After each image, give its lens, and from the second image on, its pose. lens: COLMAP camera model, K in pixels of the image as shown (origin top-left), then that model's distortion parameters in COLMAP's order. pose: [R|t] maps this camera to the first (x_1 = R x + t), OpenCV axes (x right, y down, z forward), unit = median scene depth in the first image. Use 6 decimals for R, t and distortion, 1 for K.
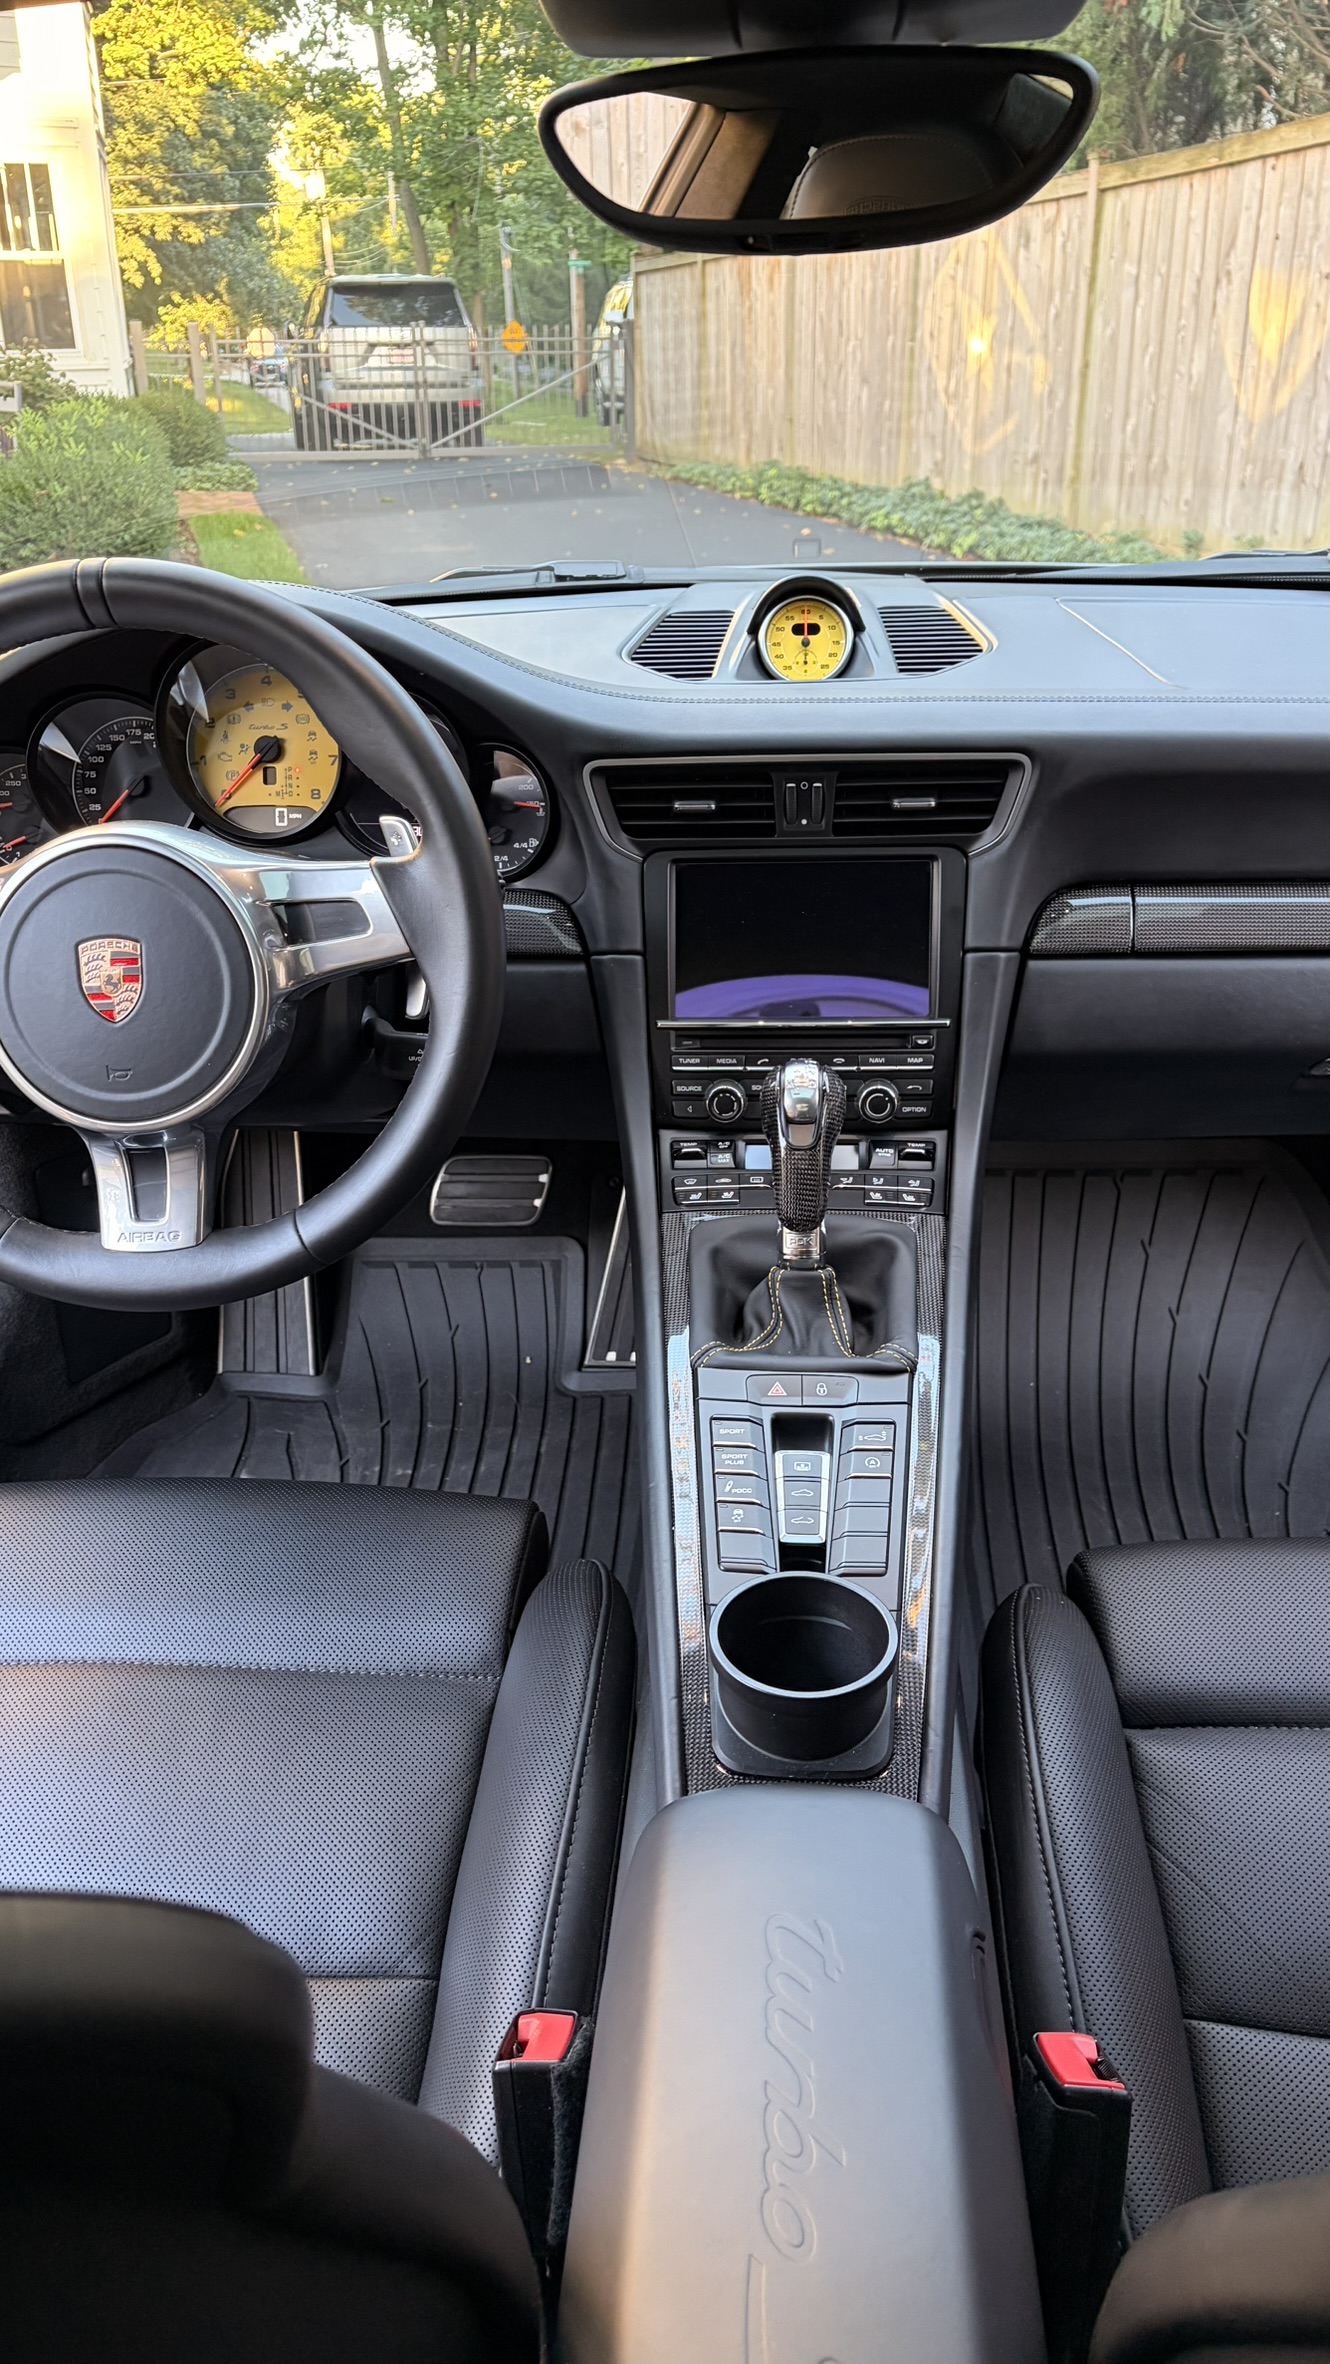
lens RADIAL K [[1785.7, 0, 651.8], [0, 1785.7, 1192.0], [0, 0, 1]] dist [0.018193, -0.008613]
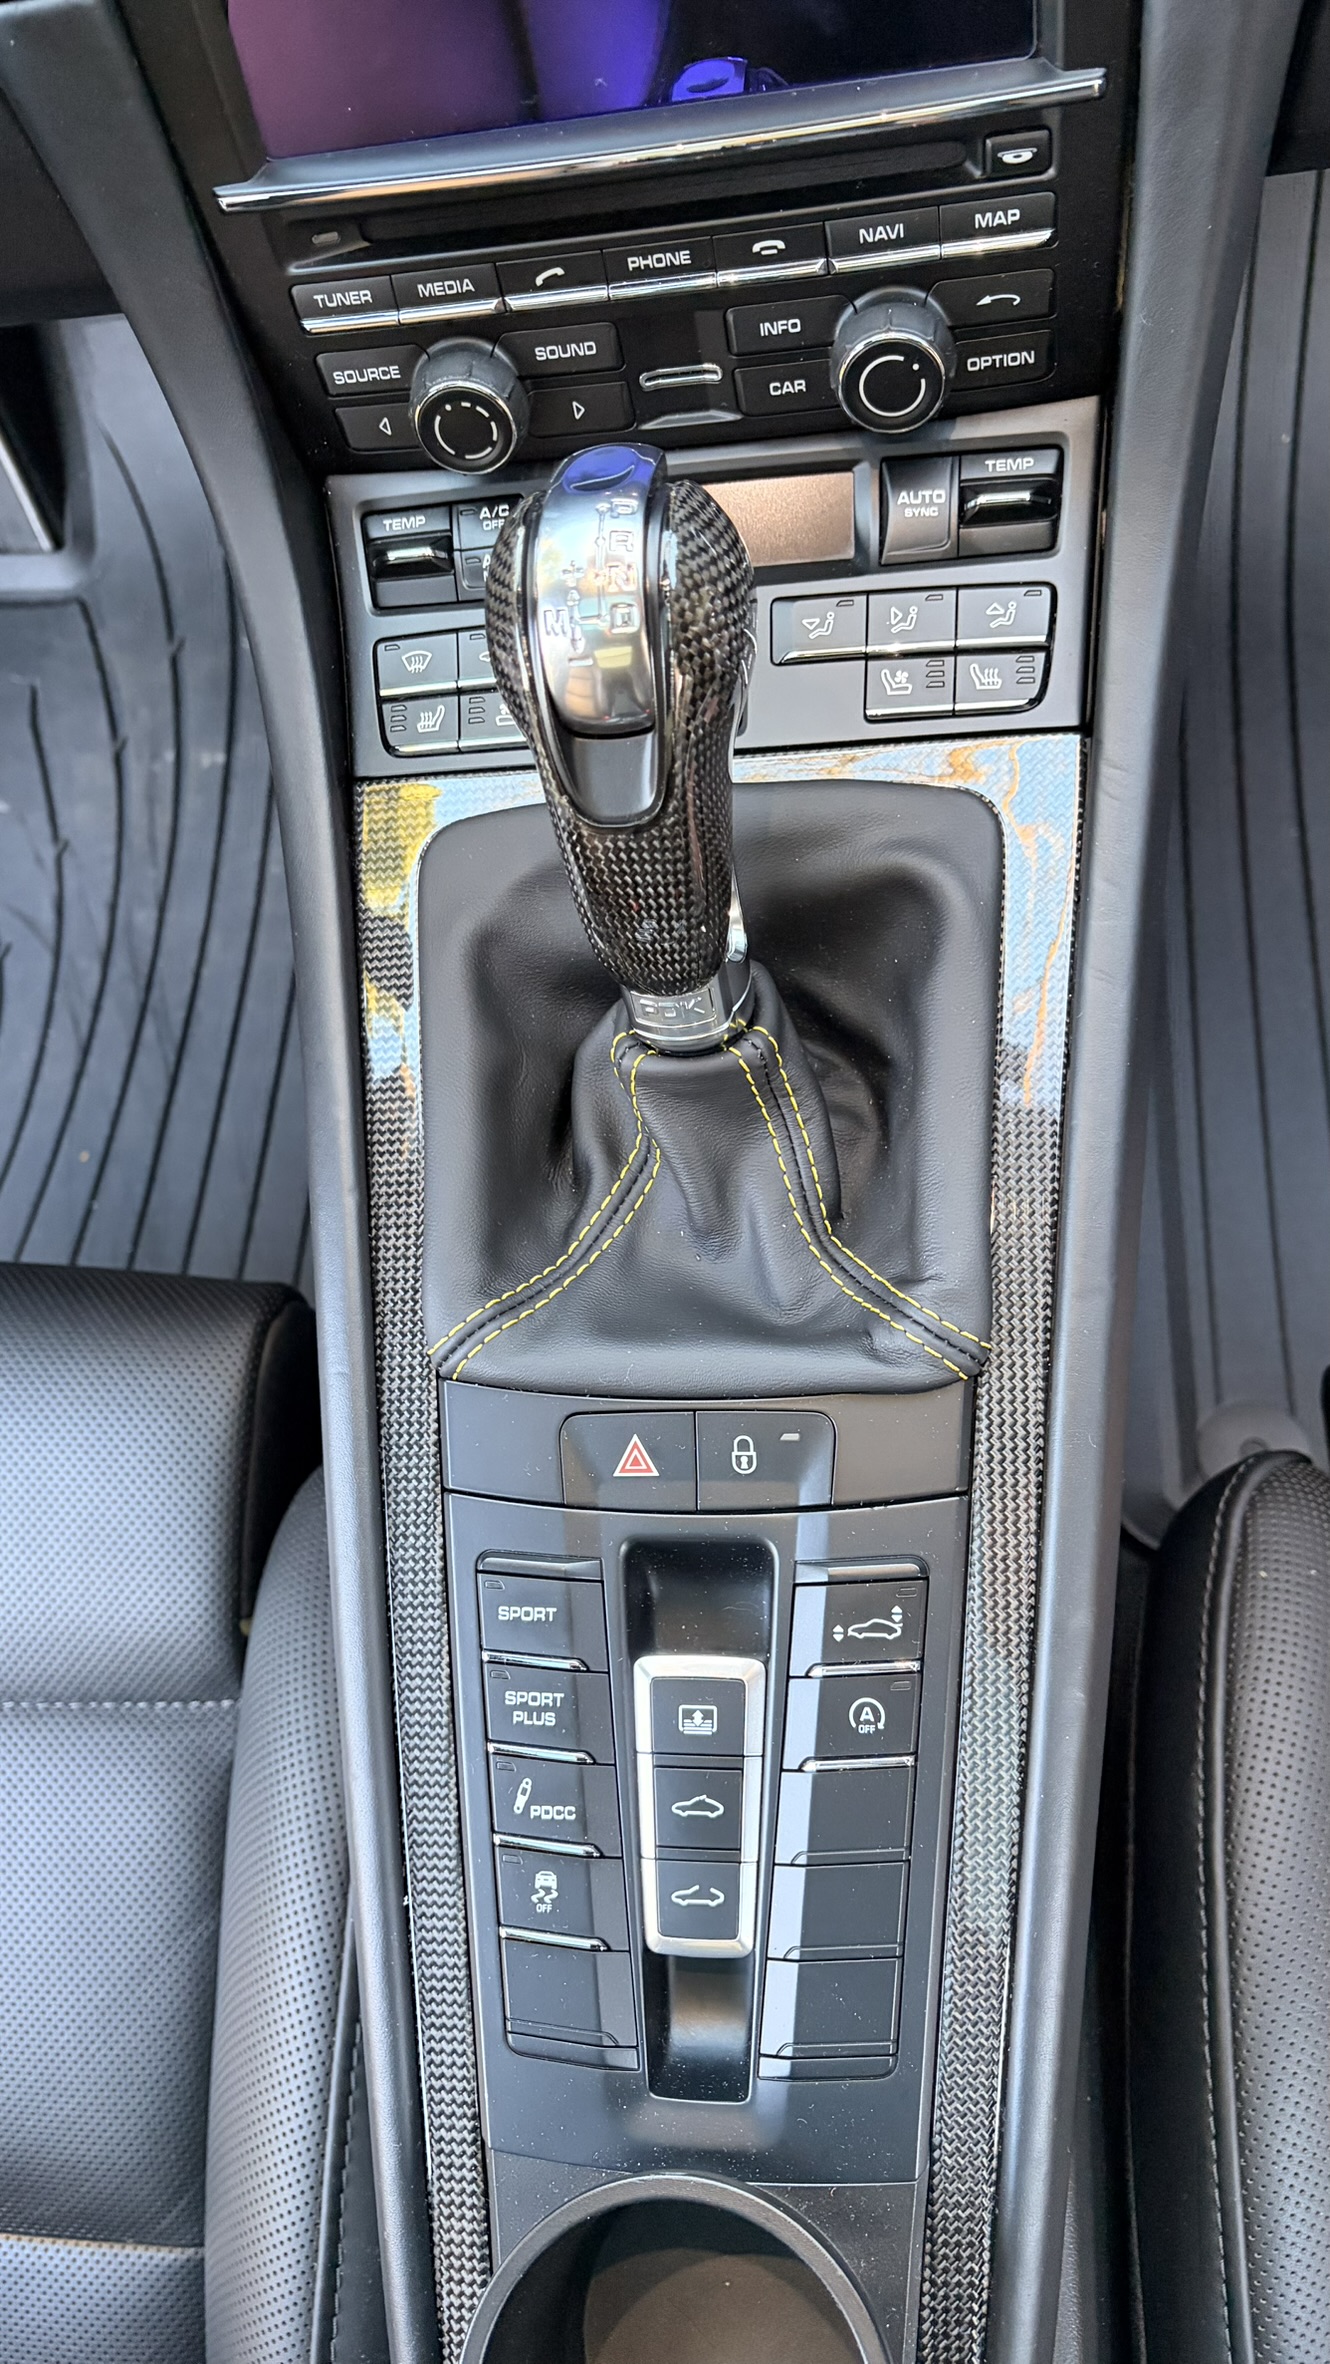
lens RADIAL K [[1785.7, 0, 651.8], [0, 1785.7, 1192.0], [0, 0, 1]] dist [0.018193, -0.008613]
pose [[0.987328, -0.084477, -0.134340, 0.113578], [0.153186, 0.728425, 0.667781, -0.172895], [0.041445, -0.679897, 0.732135, 0.634633]]
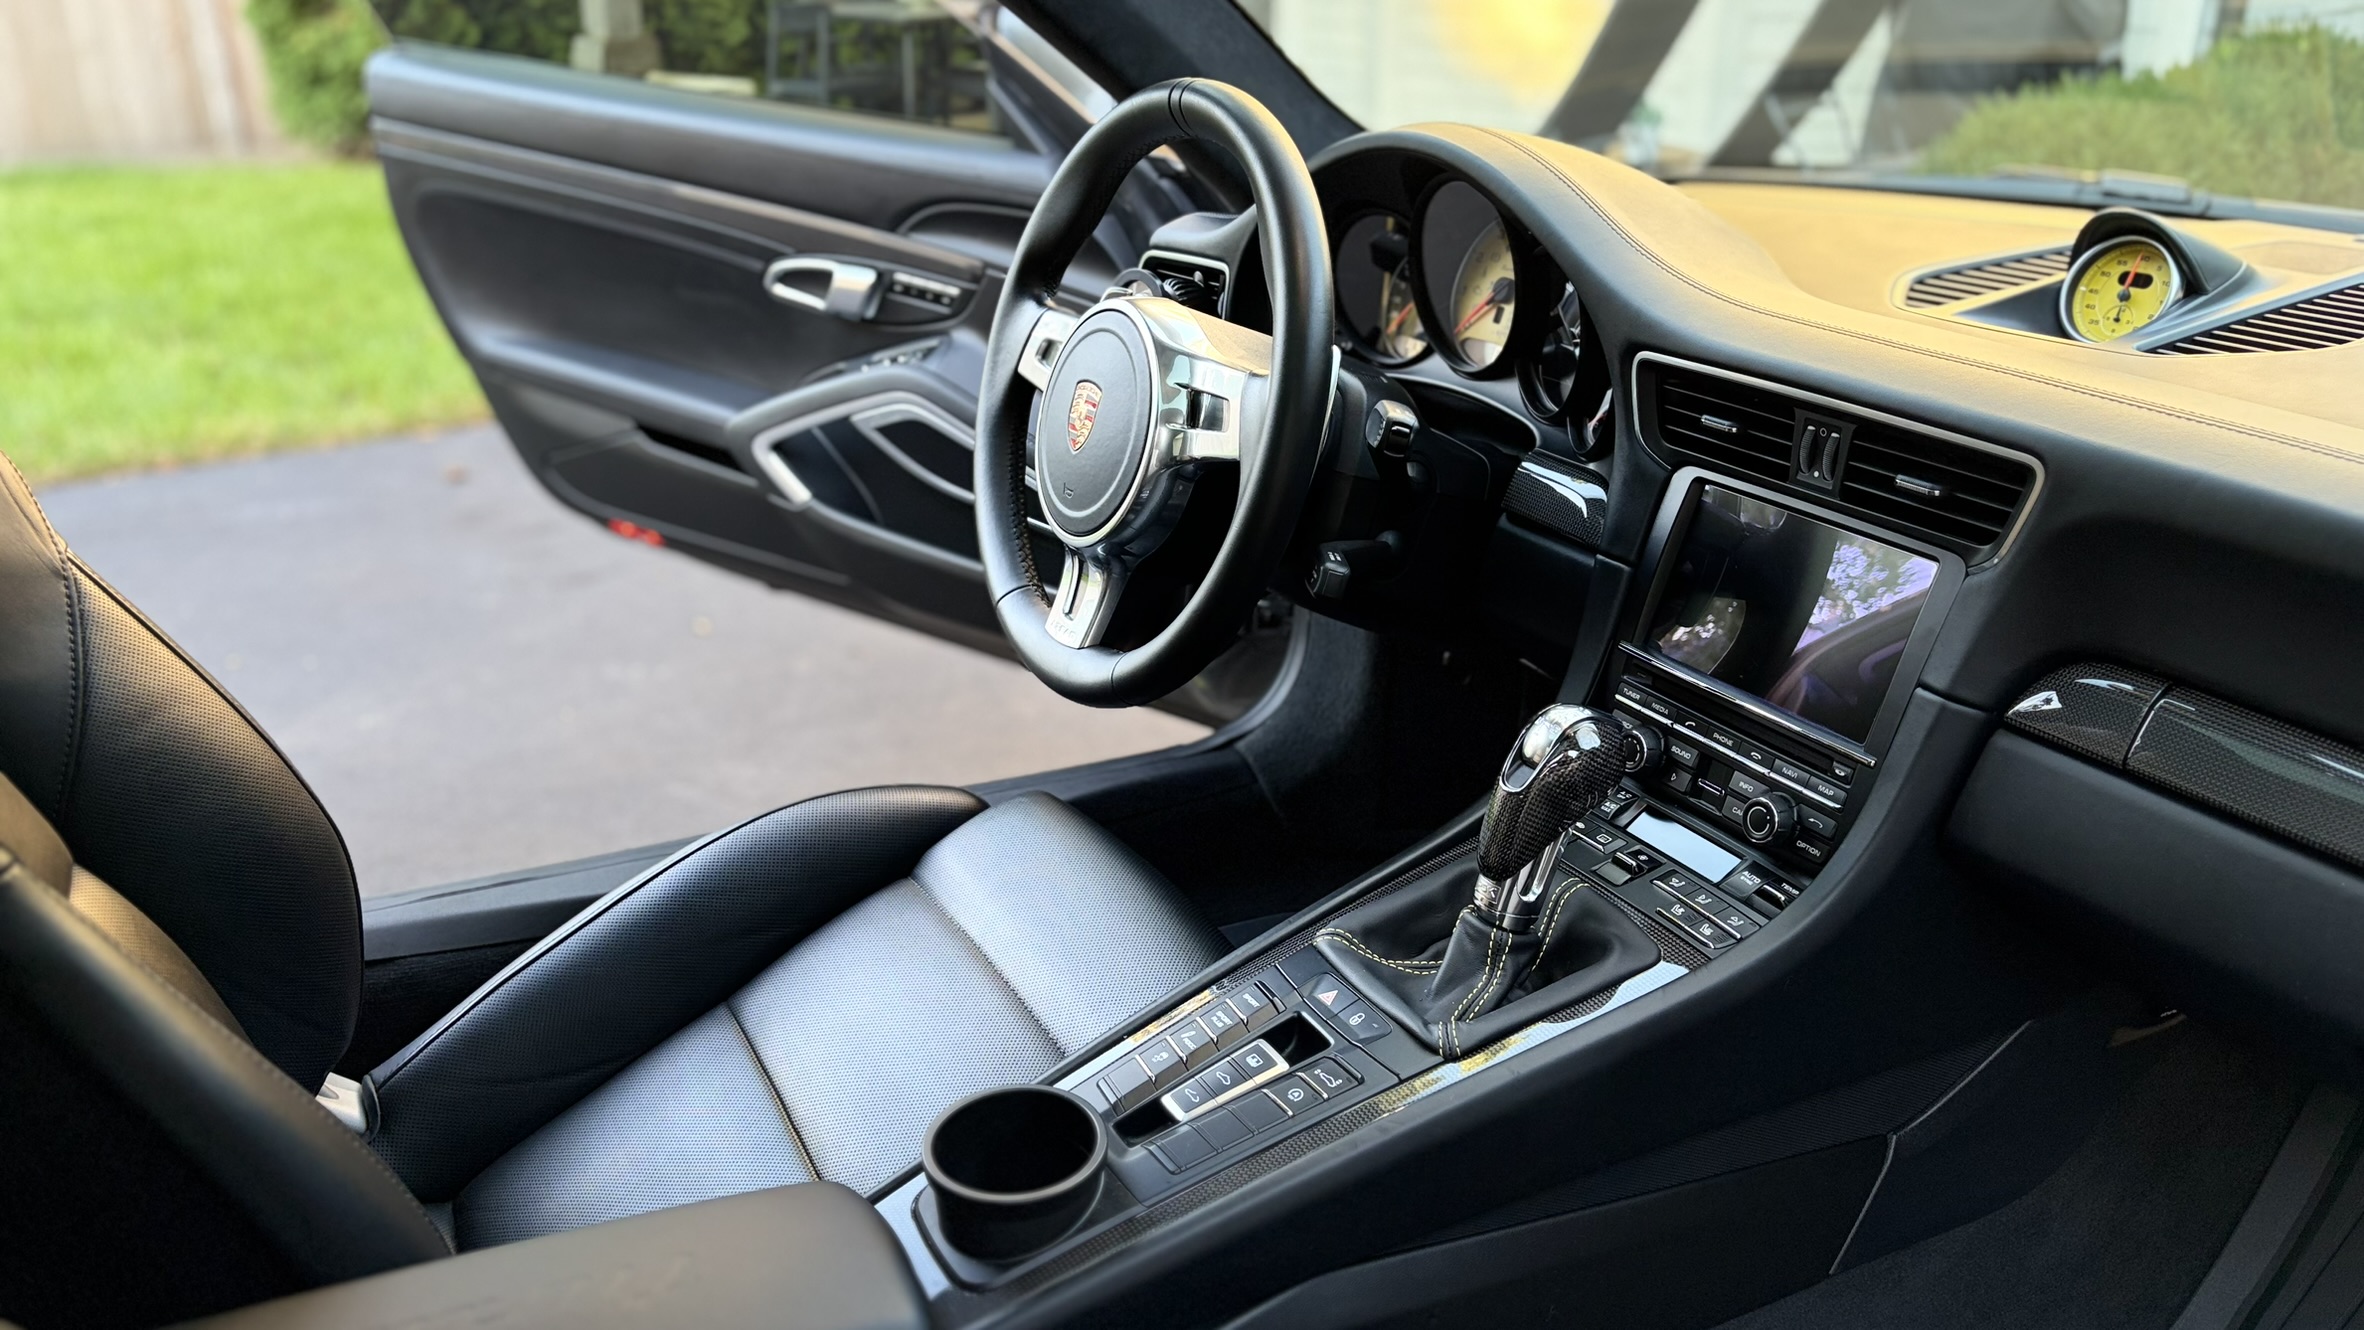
lens RADIAL K [[1792.4, 0, 1186.7], [0, 1792.4, 655.2], [0, 0, 1]] dist [0.068647, -0.201855]
pose [[0.533045, 0.334115, -0.777323, 0.601272], [-0.373949, 0.917157, 0.137786, -0.133664], [0.758964, 0.217233, 0.613827, 0.273635]]
